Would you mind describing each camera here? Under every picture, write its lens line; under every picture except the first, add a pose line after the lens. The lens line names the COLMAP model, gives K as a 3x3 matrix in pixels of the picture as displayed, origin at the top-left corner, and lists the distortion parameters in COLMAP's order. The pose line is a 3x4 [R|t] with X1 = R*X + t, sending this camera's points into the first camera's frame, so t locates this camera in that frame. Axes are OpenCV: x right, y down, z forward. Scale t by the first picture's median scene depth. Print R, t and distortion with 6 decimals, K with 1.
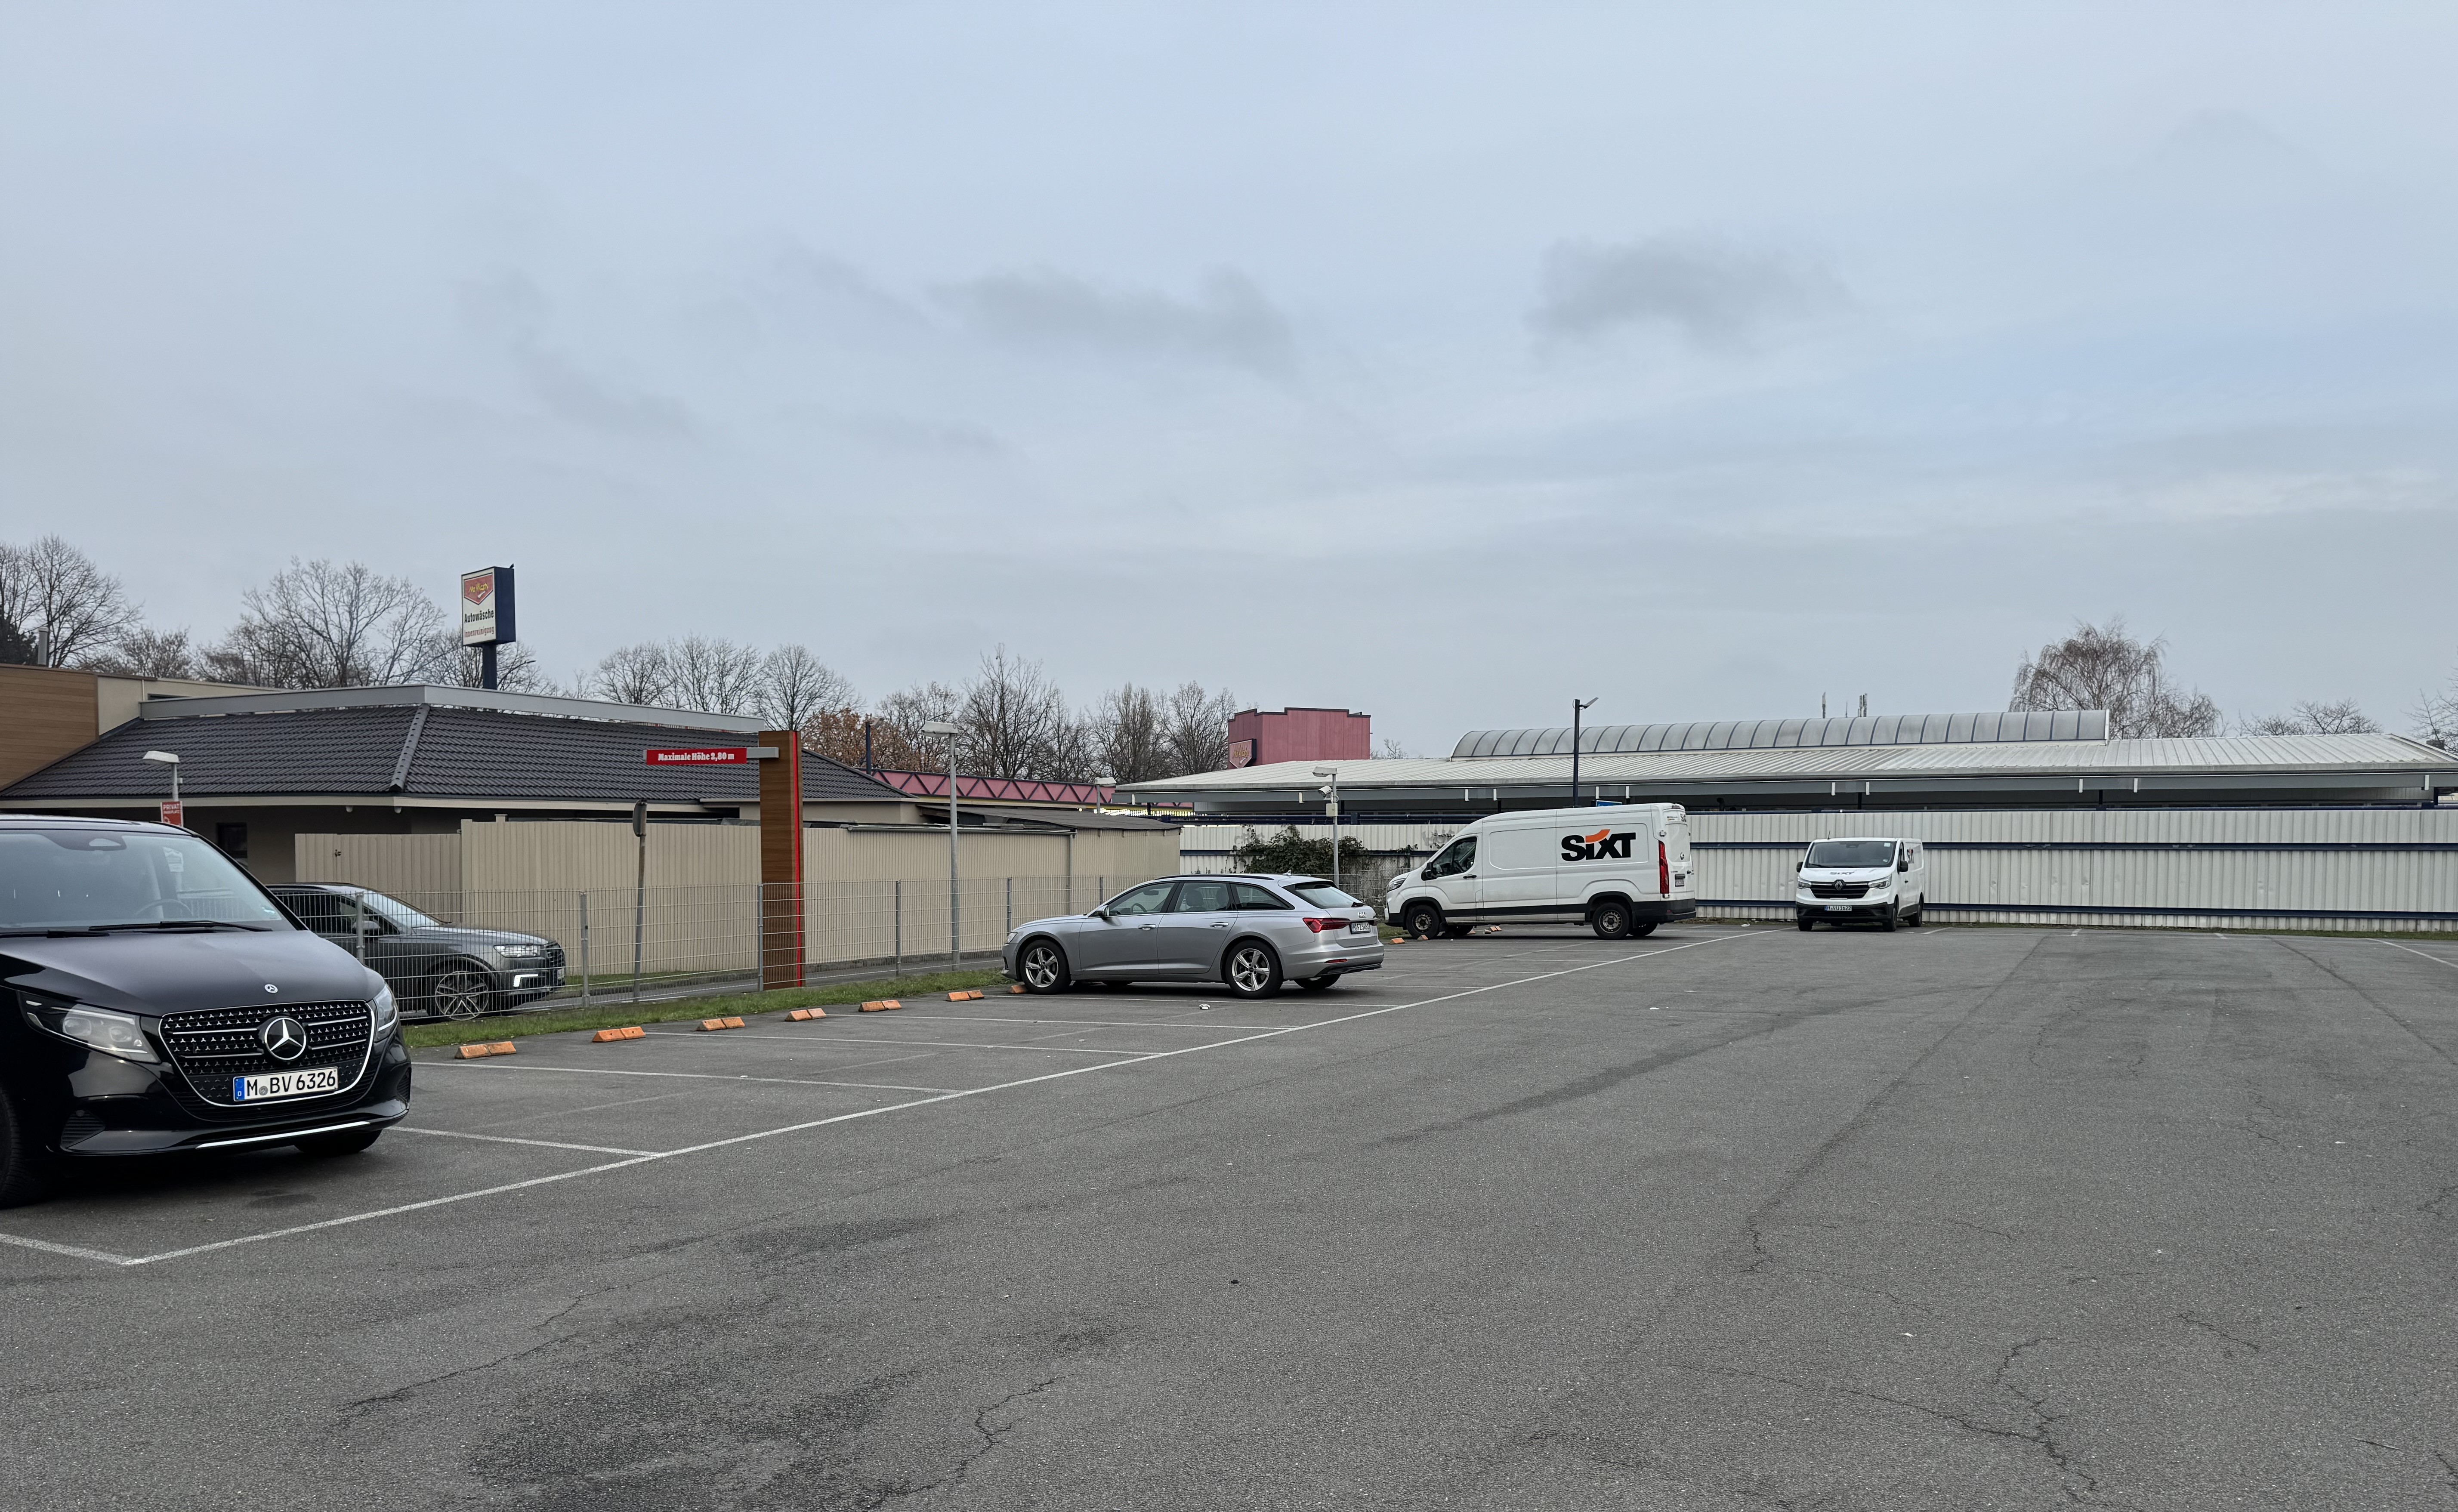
lens RADIAL K [[1741.9, 0, 1229.4], [0, 1741.9, 747.9], [0, 0, 1]] dist [0.007774, 0.007339]
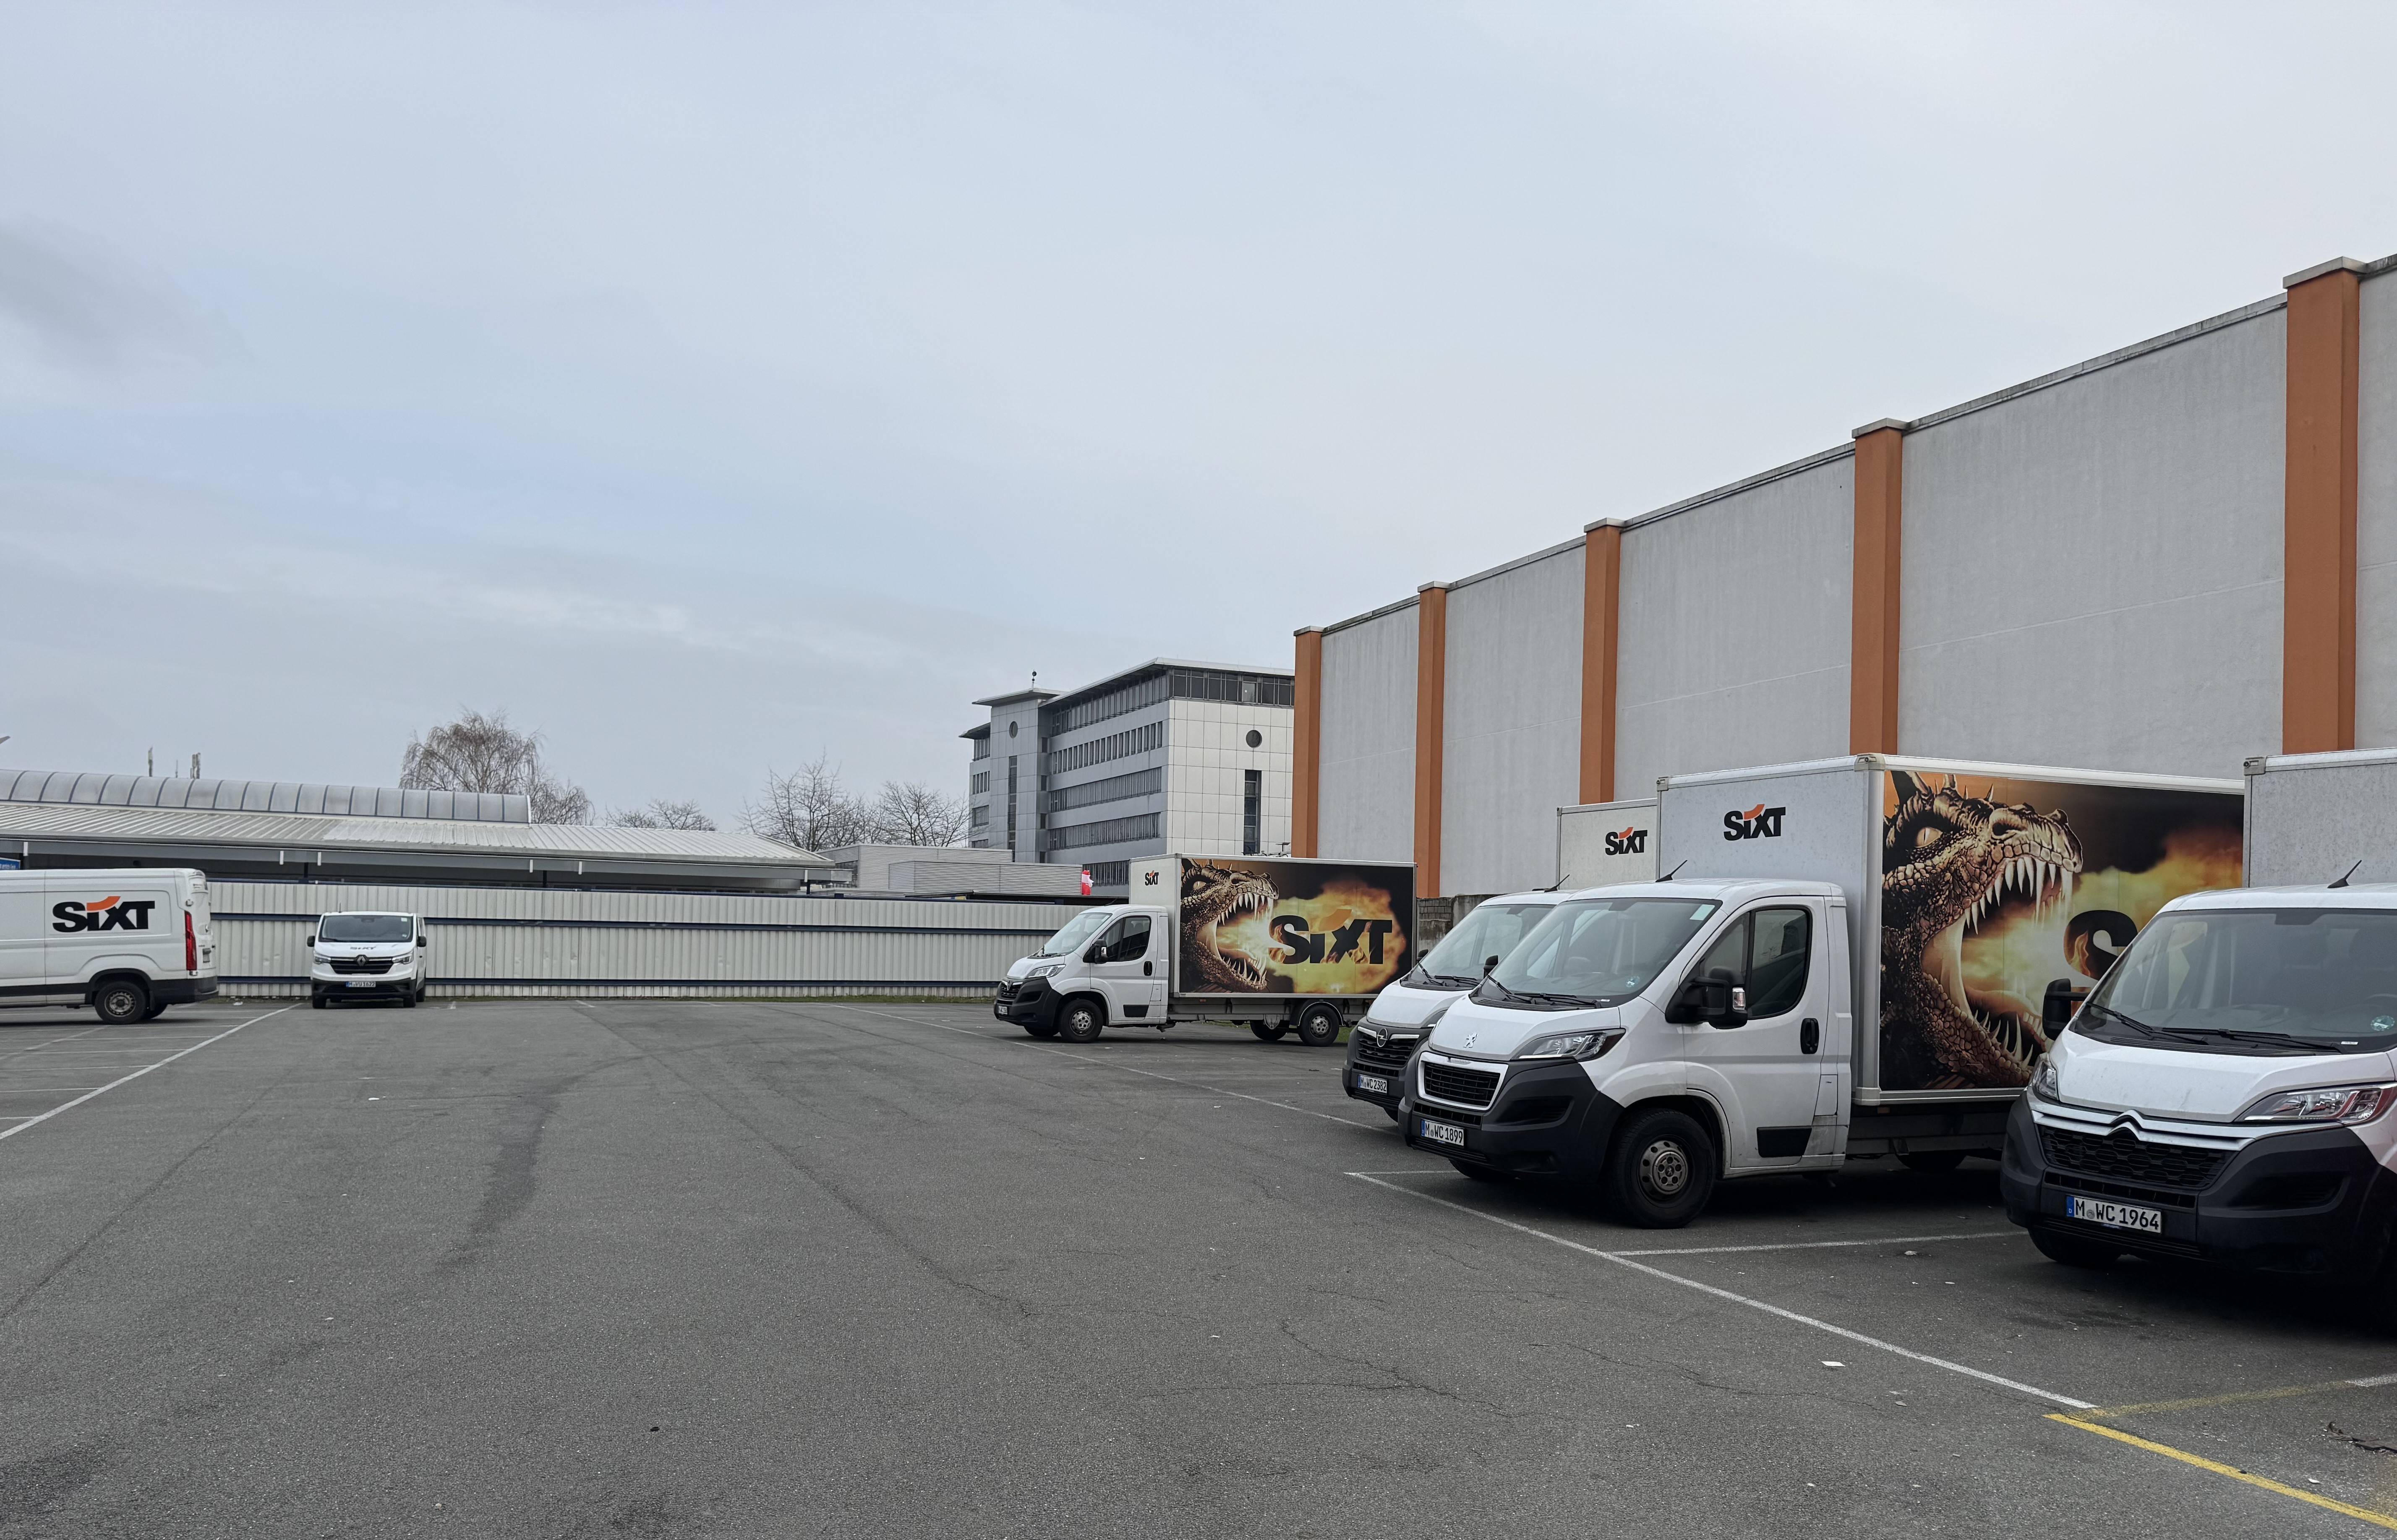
lens RADIAL K [[1689.9, 0, 1199.3], [0, 1689.9, 772.0], [0, 0, 1]] dist [0.001869, -0.010883]
pose [[0.596322, 0.086897, 0.798028, -0.129630], [-0.062863, 0.996126, -0.061494, 0.002949], [-0.800280, -0.013496, 0.599474, 0.065081]]
